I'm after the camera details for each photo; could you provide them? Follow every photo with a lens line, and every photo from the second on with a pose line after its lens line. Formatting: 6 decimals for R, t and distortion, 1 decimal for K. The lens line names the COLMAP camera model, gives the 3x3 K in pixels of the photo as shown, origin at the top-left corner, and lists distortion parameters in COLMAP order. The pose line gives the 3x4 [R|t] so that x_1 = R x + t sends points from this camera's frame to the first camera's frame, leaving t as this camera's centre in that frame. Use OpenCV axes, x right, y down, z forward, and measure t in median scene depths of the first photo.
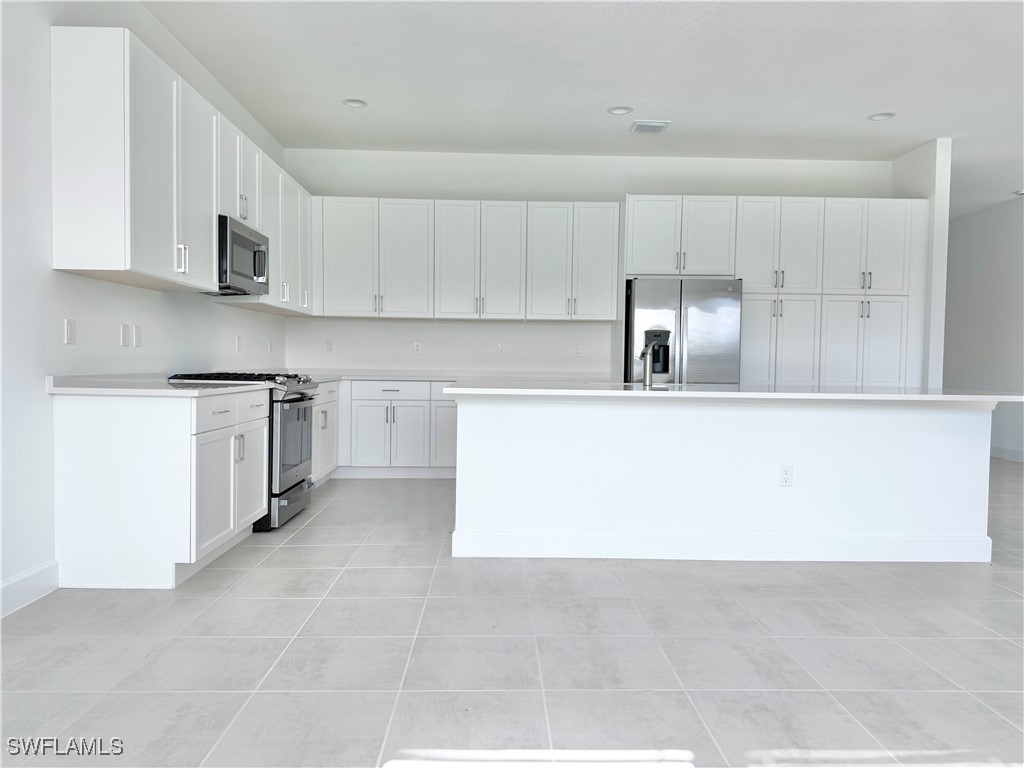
lens RADIAL K [[717.3, 0, 512.0], [0, 717.3, 384.0], [0, 0, 1]] dist [0.087607, -0.104326]
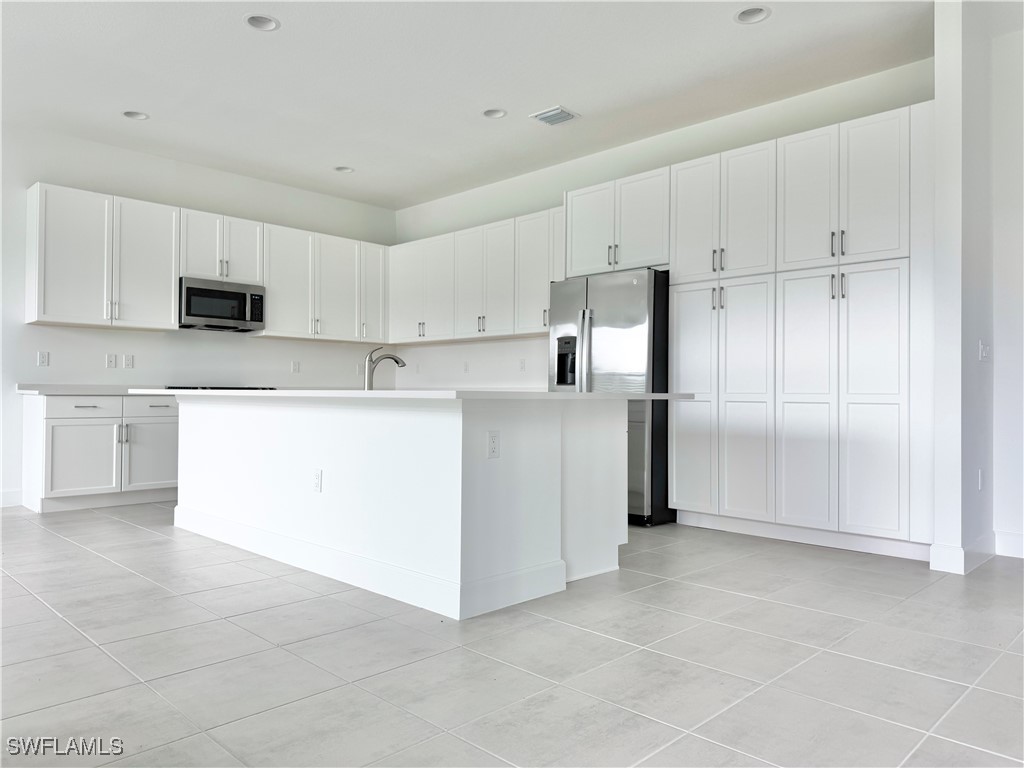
lens RADIAL K [[730.0, 0, 512.0], [0, 730.0, 384.0], [0, 0, 1]] dist [0.095846, -0.109943]
pose [[0.695147, -0.020264, -0.718582, 0.773306], [-0.019931, 0.998675, -0.047444, 0.026517], [0.718591, 0.047303, 0.693822, 0.314424]]
